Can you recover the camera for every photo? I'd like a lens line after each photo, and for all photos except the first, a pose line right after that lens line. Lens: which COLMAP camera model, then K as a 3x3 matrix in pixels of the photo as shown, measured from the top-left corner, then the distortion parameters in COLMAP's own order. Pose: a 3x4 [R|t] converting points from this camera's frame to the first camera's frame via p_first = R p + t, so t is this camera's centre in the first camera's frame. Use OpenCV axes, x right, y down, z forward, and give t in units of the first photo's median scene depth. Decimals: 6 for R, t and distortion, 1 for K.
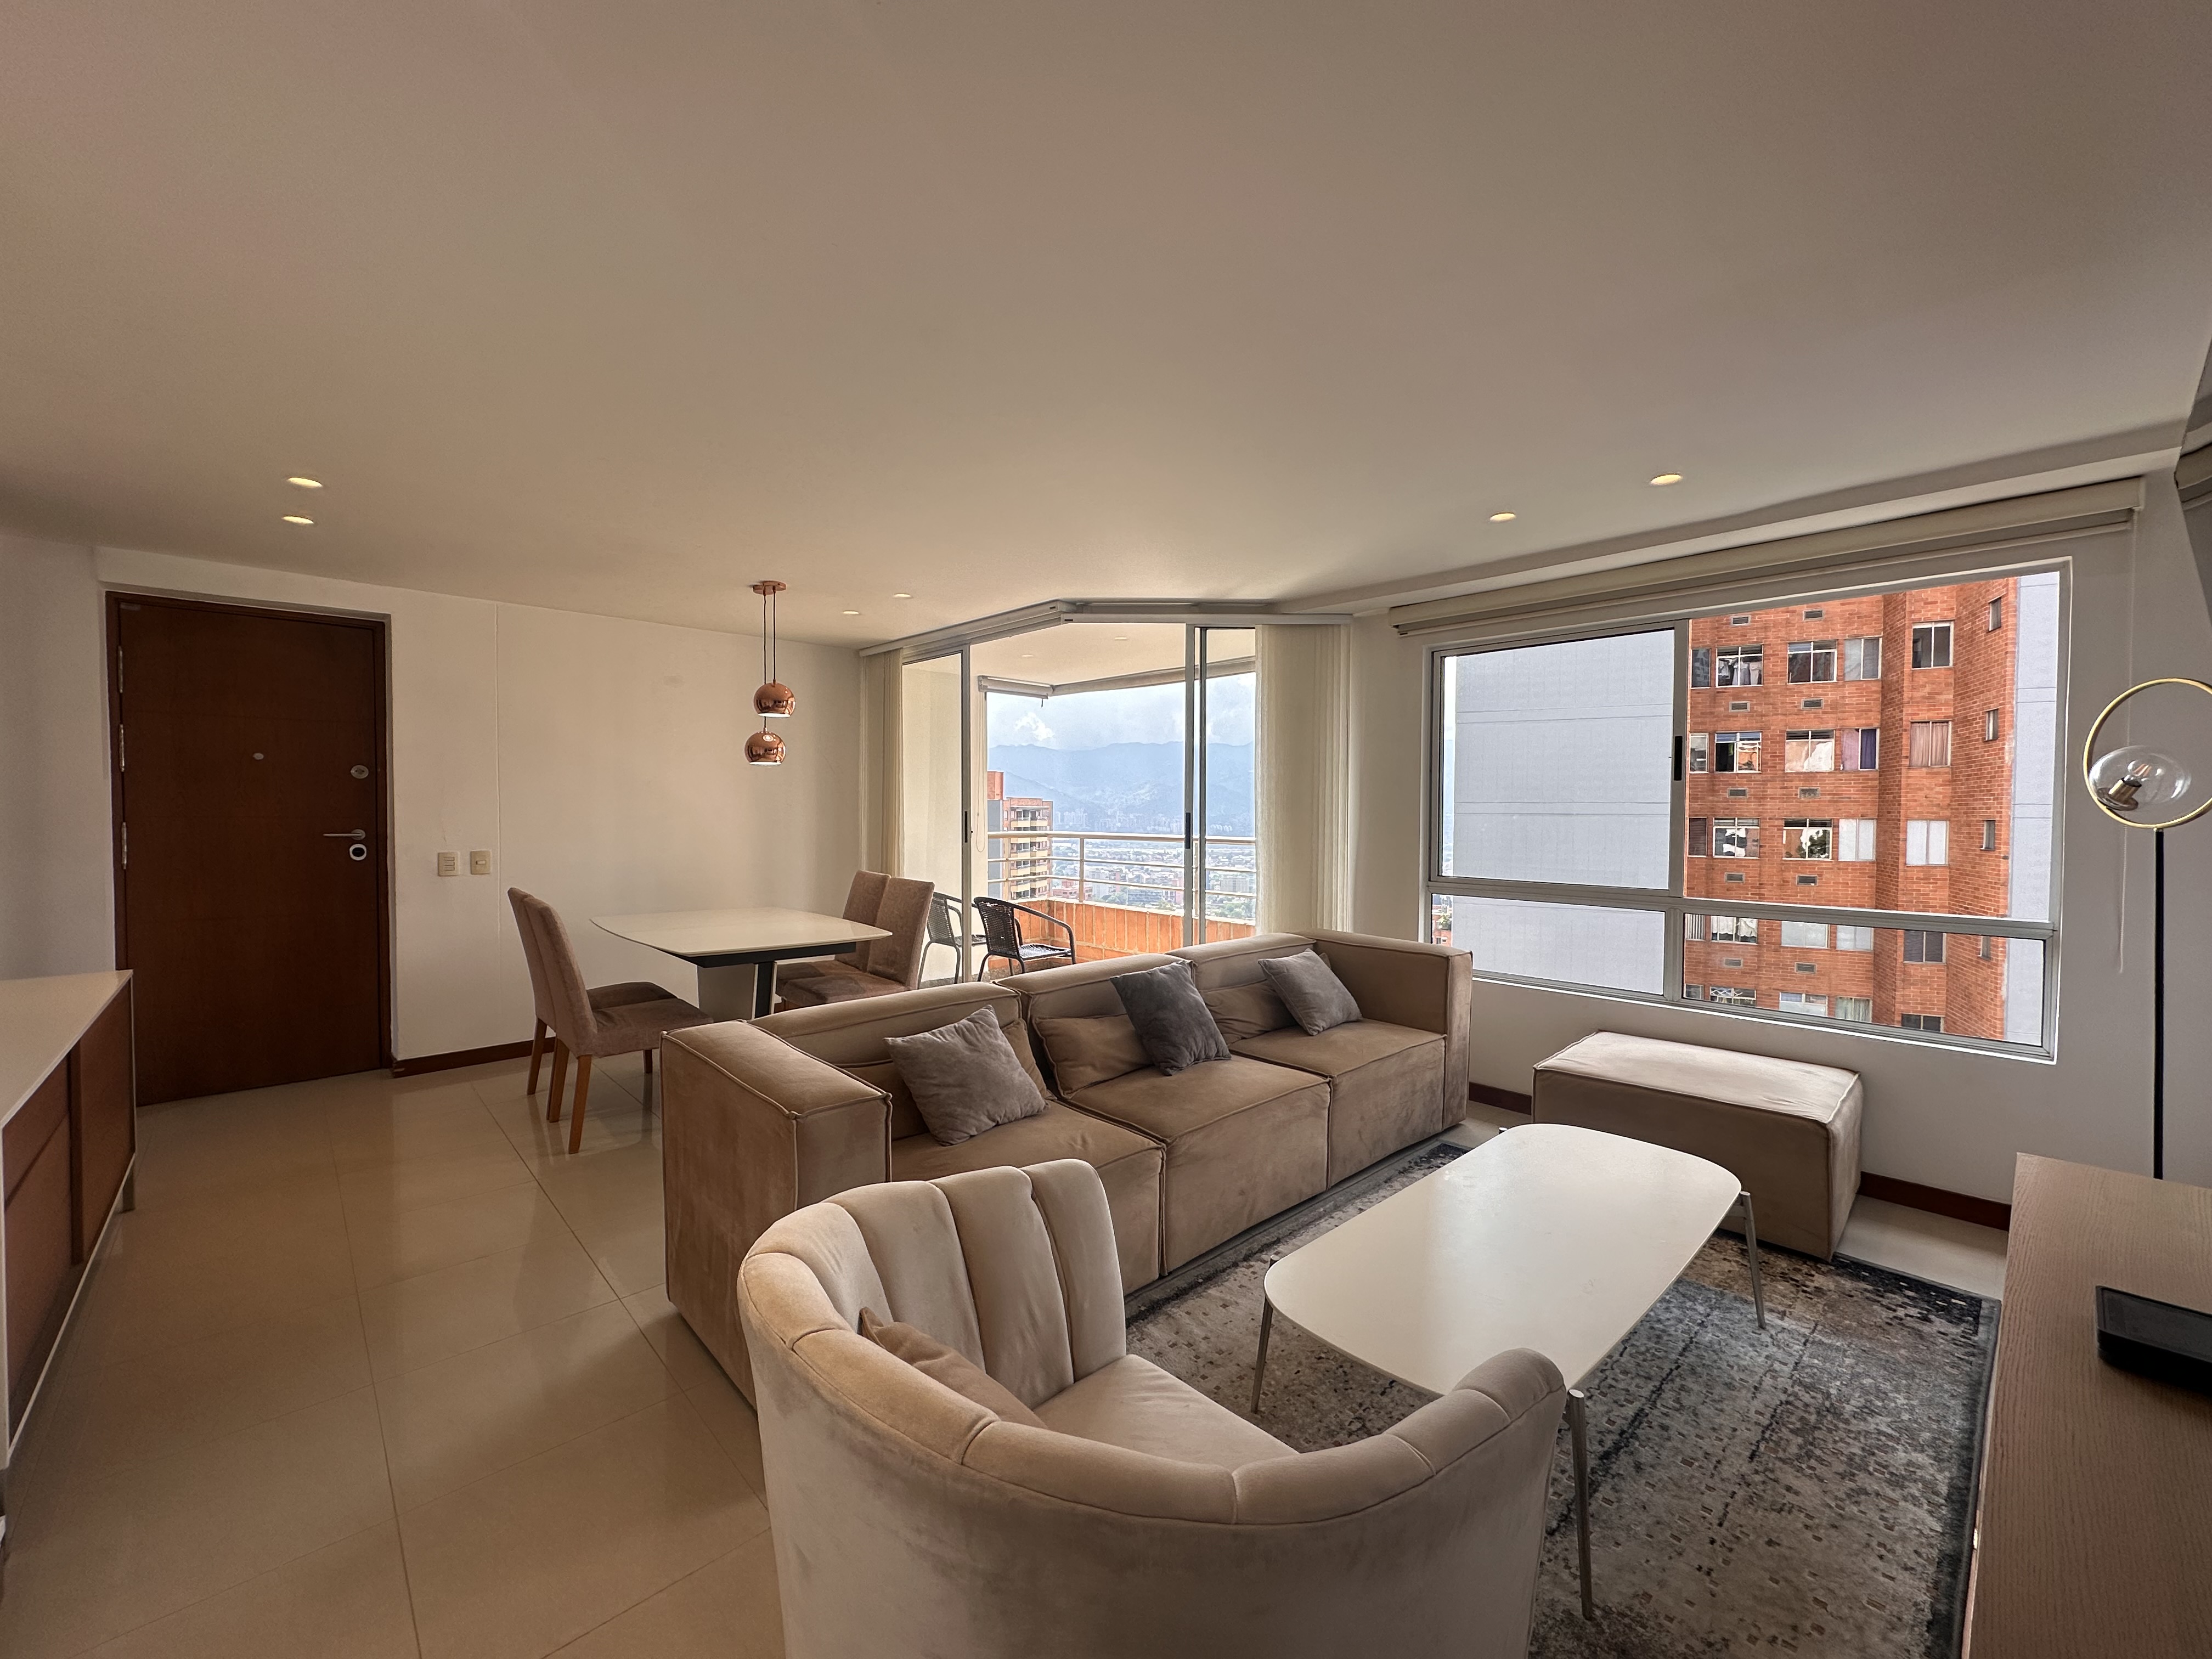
lens RADIAL K [[874.8, 0, 1102.5], [0, 874.8, 830.4], [0, 0, 1]] dist [-0.001284, -0.000242]
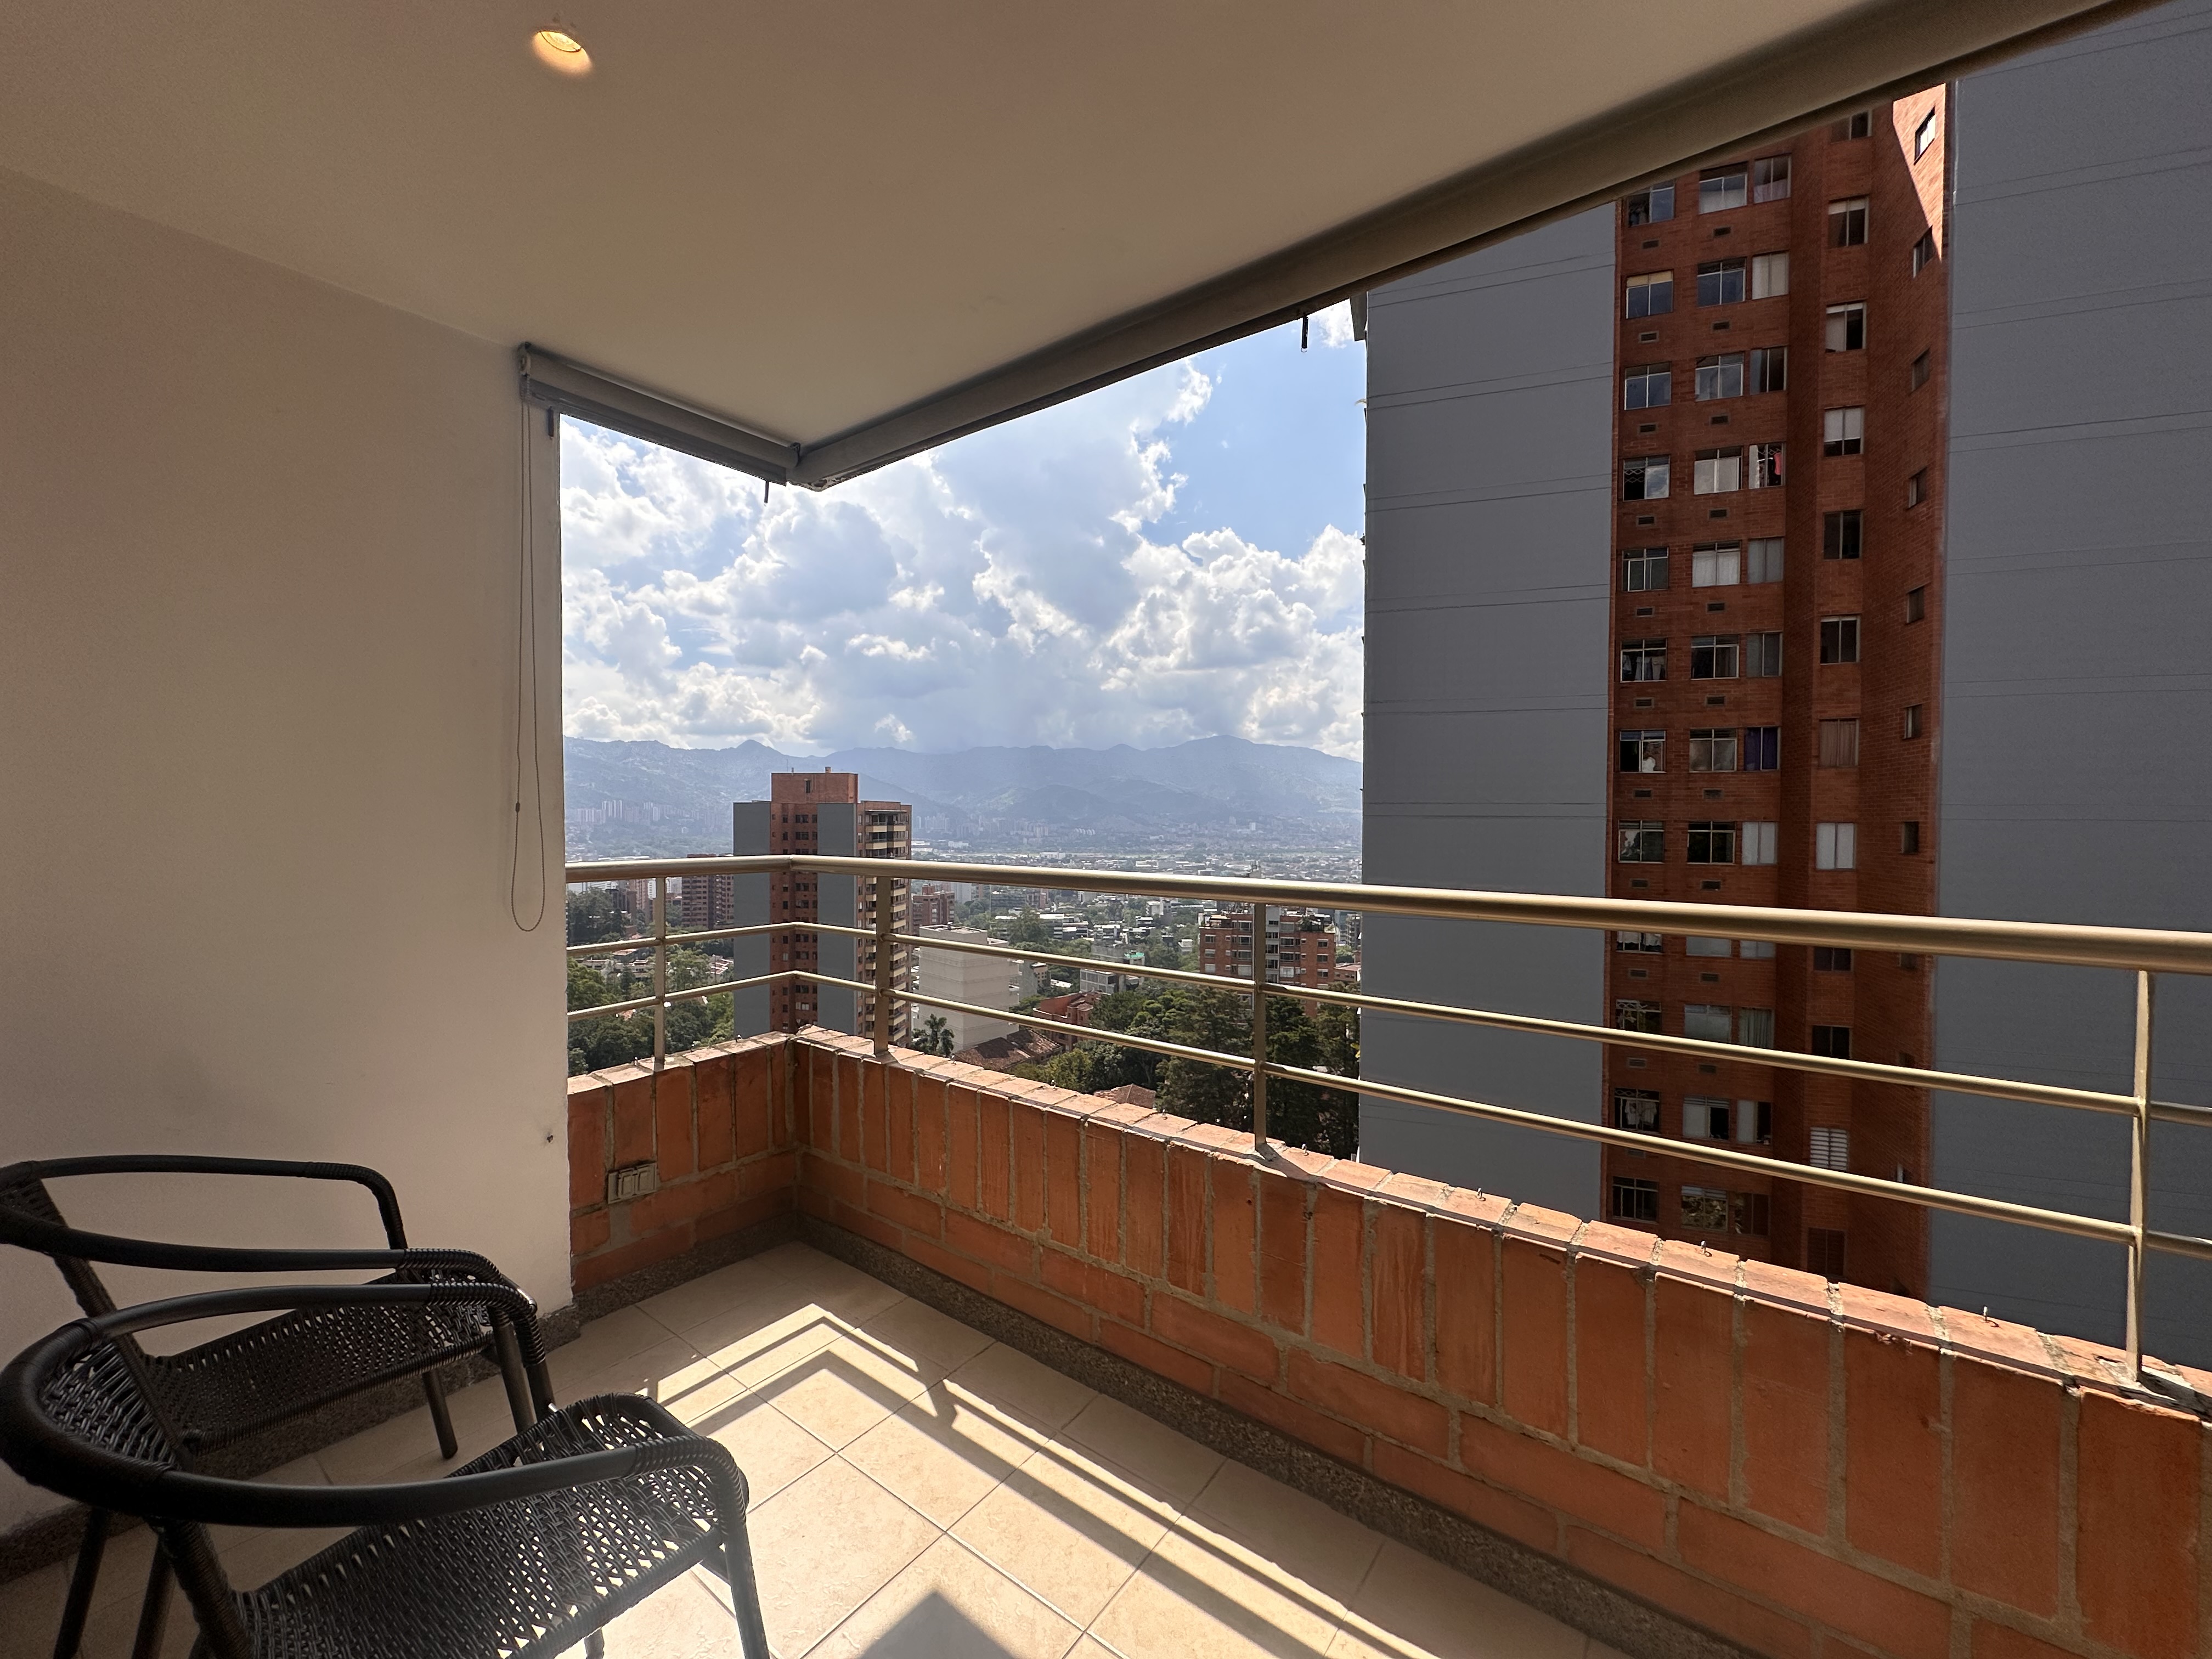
lens RADIAL K [[874.8, 0, 1102.5], [0, 874.8, 830.4], [0, 0, 1]] dist [-0.001284, -0.000242]
pose [[0.987933, -0.004132, 0.154825, 0.002806], [0.004897, 0.999978, -0.004559, -0.002362], [-0.154802, 0.005262, 0.987931, 0.163430]]
